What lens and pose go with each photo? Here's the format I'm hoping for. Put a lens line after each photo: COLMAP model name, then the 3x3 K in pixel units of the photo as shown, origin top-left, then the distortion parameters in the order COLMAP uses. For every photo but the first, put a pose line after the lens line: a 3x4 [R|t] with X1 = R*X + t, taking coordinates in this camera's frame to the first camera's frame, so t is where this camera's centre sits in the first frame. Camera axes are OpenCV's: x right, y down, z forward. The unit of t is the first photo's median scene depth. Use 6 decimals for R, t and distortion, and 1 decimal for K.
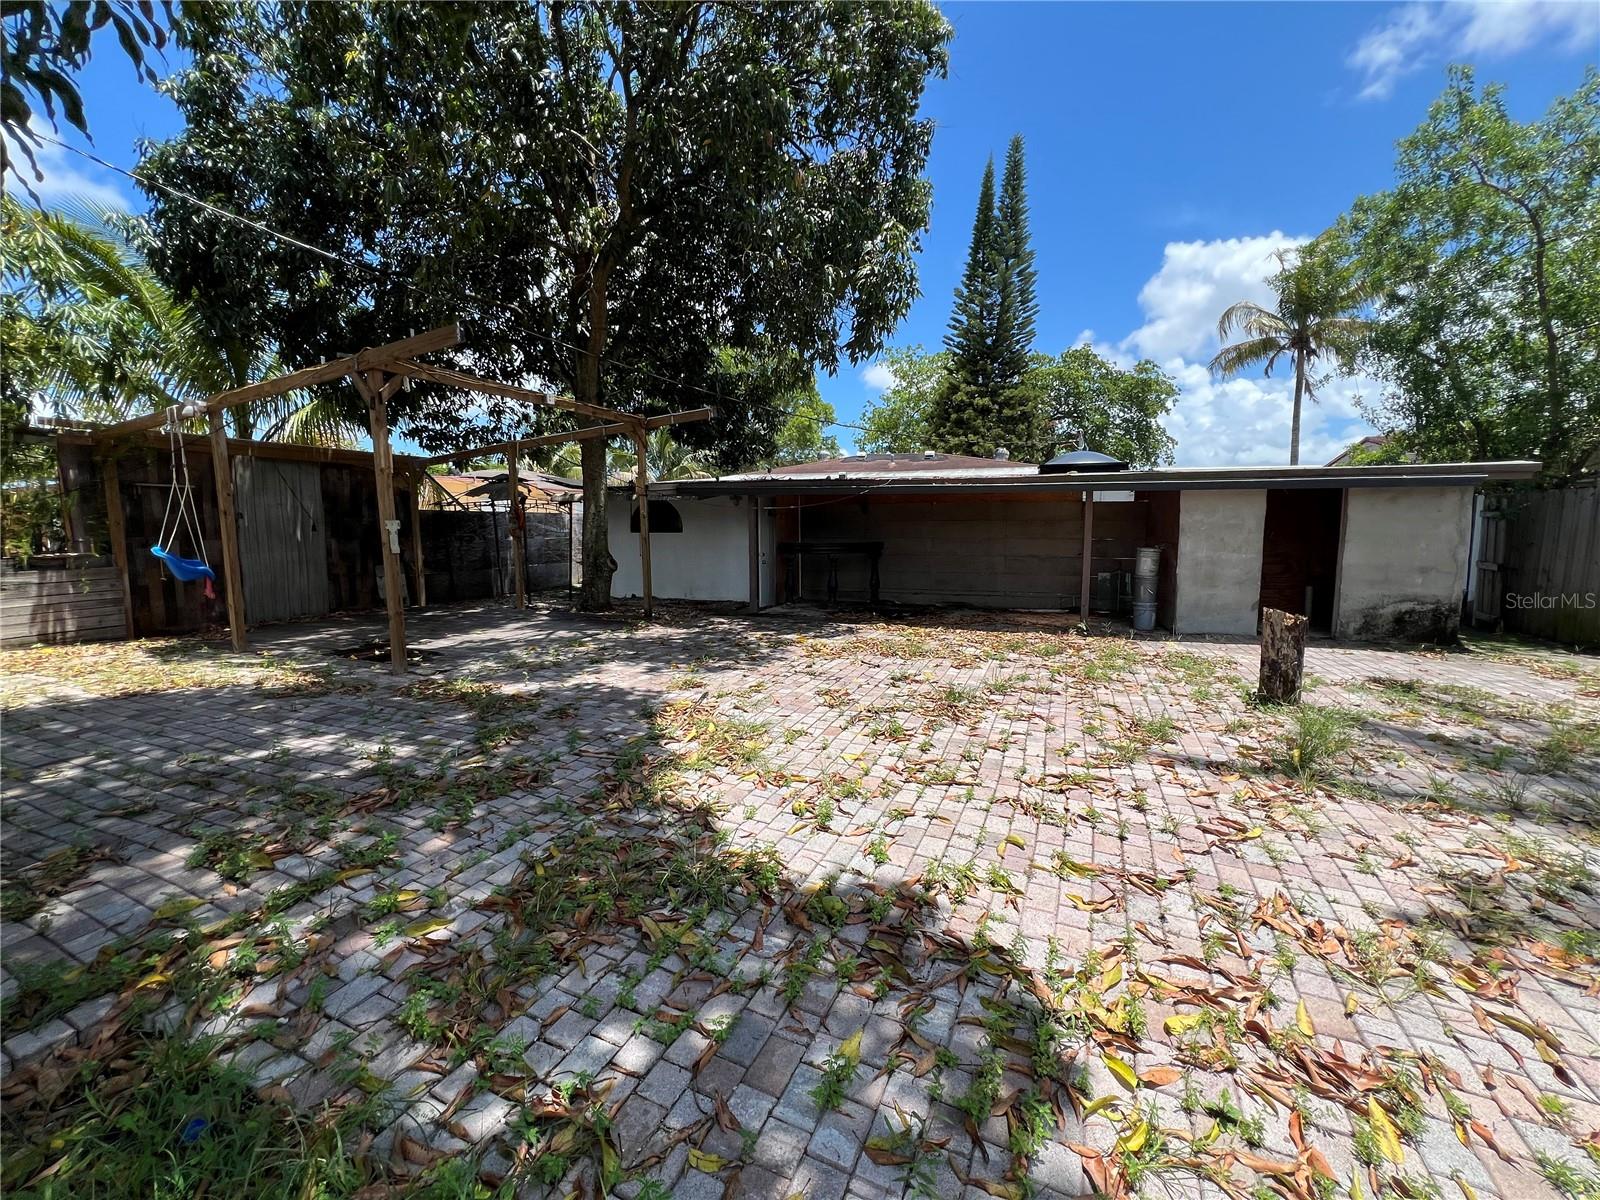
lens RADIAL K [[643.9, 0, 796.8], [0, 643.9, 593.3], [0, 0, 1]] dist [-0.003869, 0.001757]
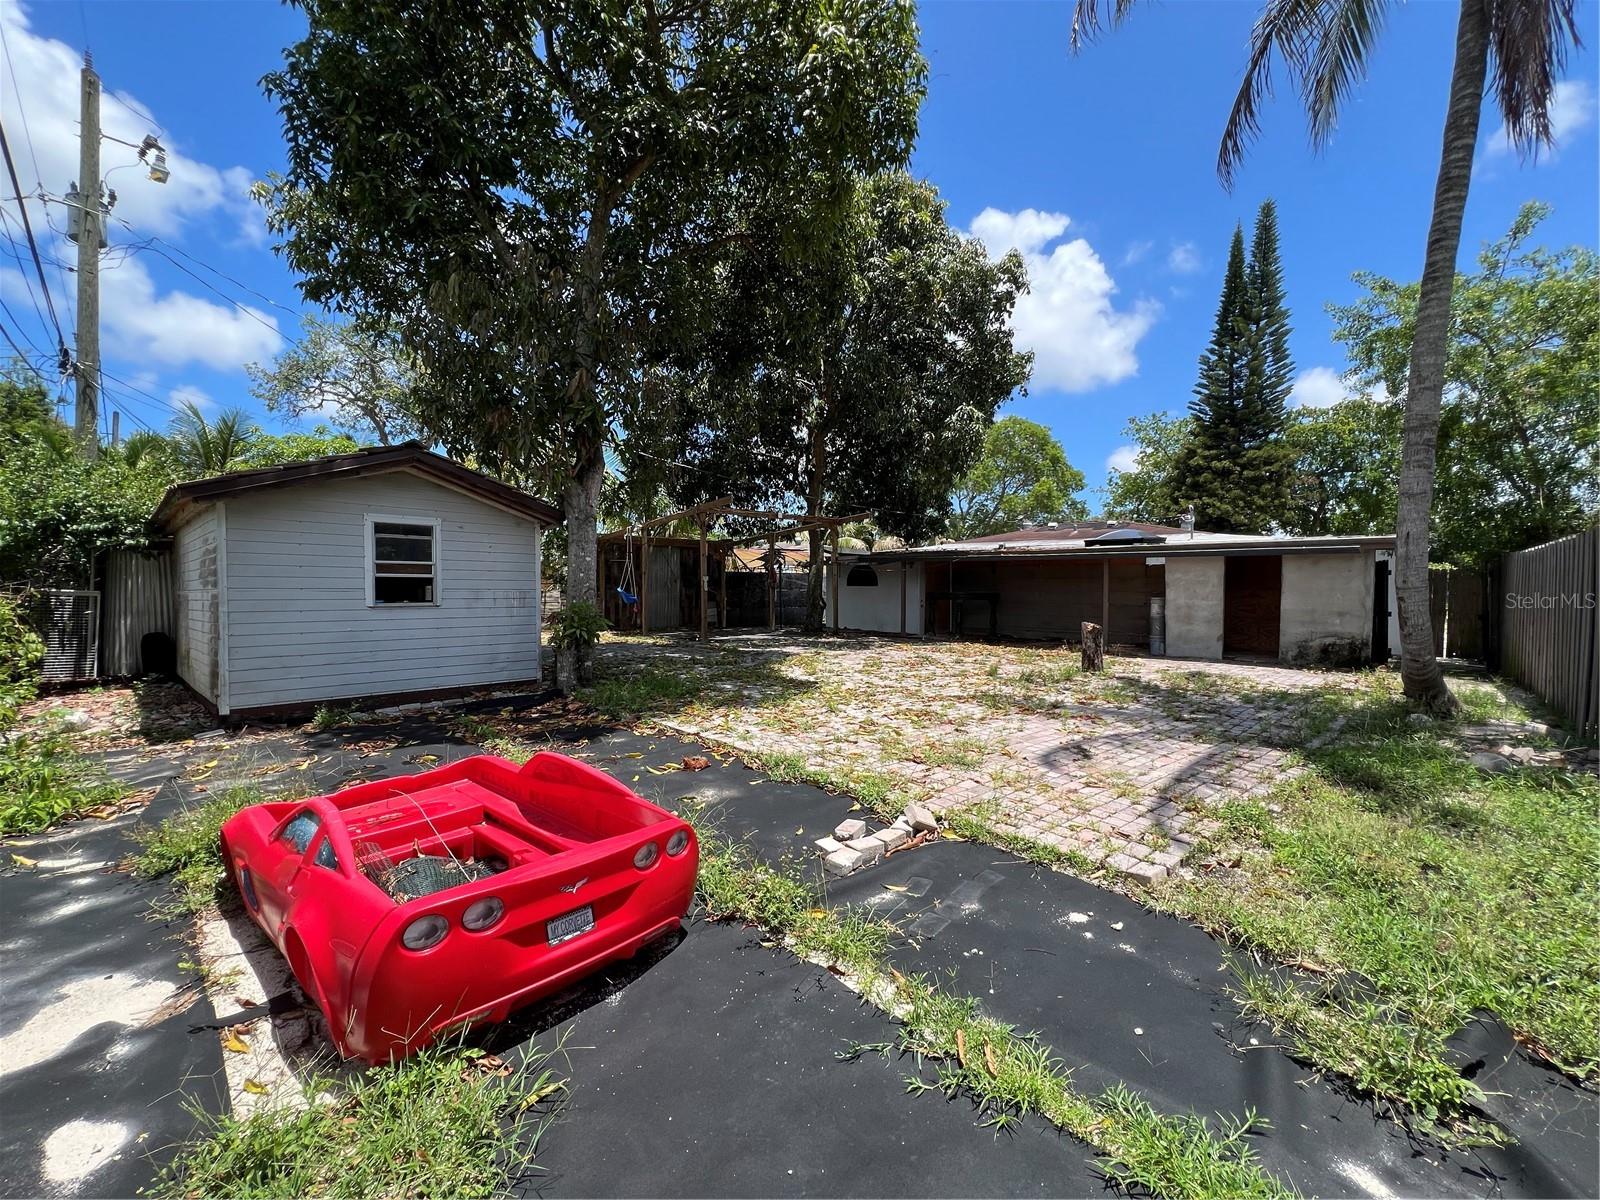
lens RADIAL K [[643.9, 0, 800.8], [0, 643.9, 599.6], [0, 0, 1]] dist [-0.003869, 0.001757]
pose [[0.906669, 0.017566, -0.421477, 0.286590], [-0.053120, 0.995934, -0.072762, 0.053022], [0.418485, 0.088360, 0.903915, -0.407557]]
